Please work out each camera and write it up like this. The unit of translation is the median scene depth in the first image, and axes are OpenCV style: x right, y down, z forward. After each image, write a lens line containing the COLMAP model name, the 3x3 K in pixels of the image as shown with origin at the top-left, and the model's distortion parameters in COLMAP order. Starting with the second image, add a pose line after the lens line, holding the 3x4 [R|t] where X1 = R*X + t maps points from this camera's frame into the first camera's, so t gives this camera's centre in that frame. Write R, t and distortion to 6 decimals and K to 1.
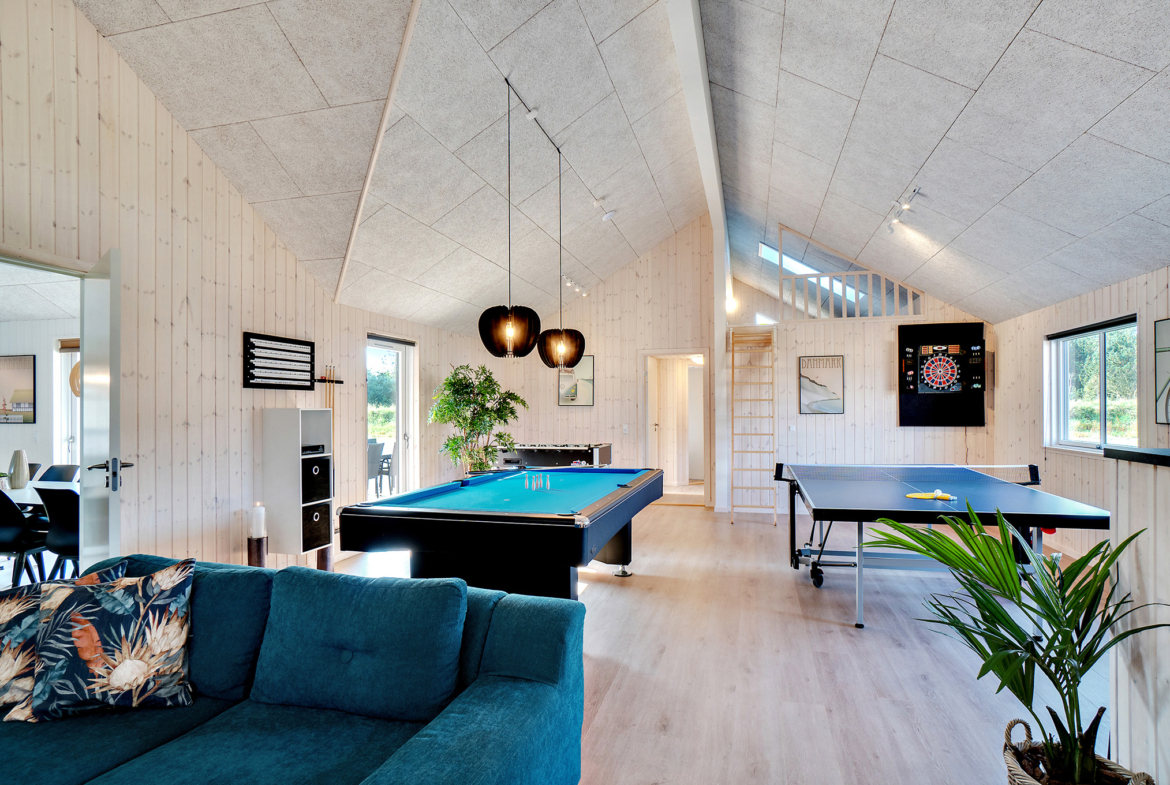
lens RADIAL K [[607.6, 0, 589.9], [0, 607.6, 402.1], [0, 0, 1]] dist [-0.029505, 0.015164]
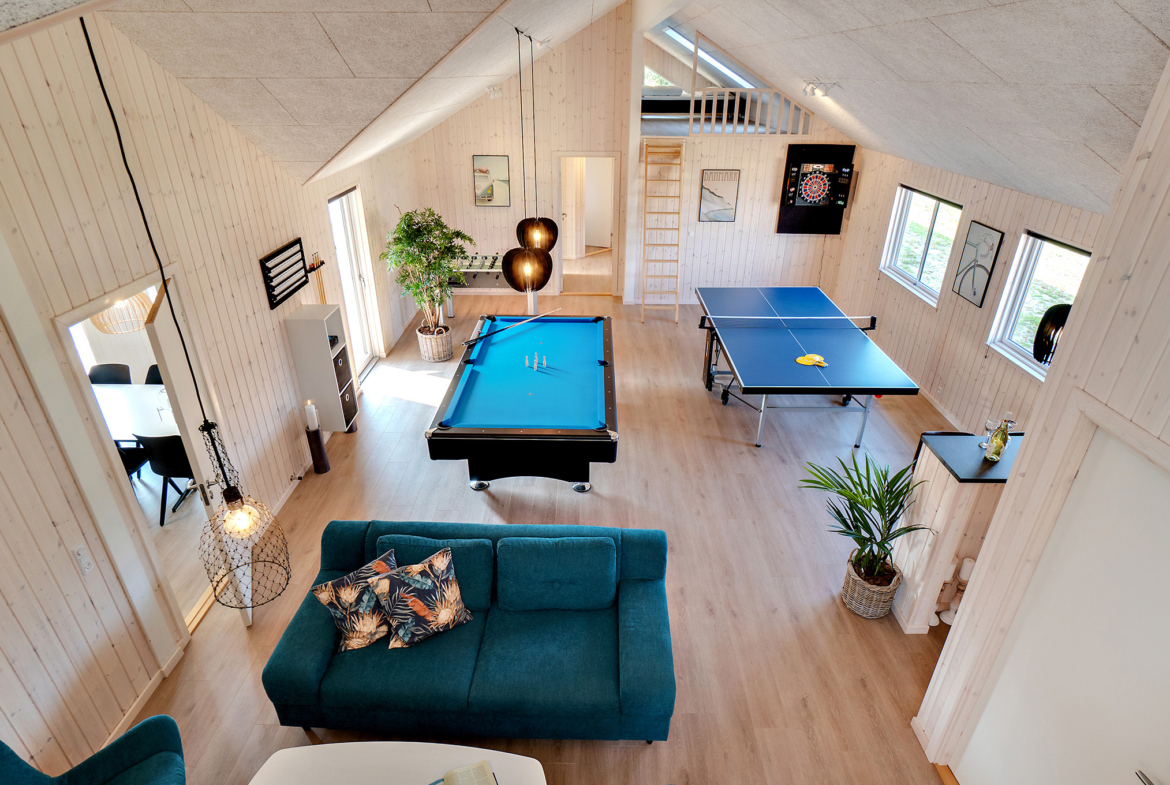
lens RADIAL K [[607.6, 0, 593.9], [0, 607.6, 388.3], [0, 0, 1]] dist [-0.029505, 0.015164]
pose [[0.968366, -0.098251, 0.229379, -0.215019], [-0.015591, 0.893606, 0.448581, -0.317619], [-0.249048, -0.437967, 0.863806, -0.128921]]
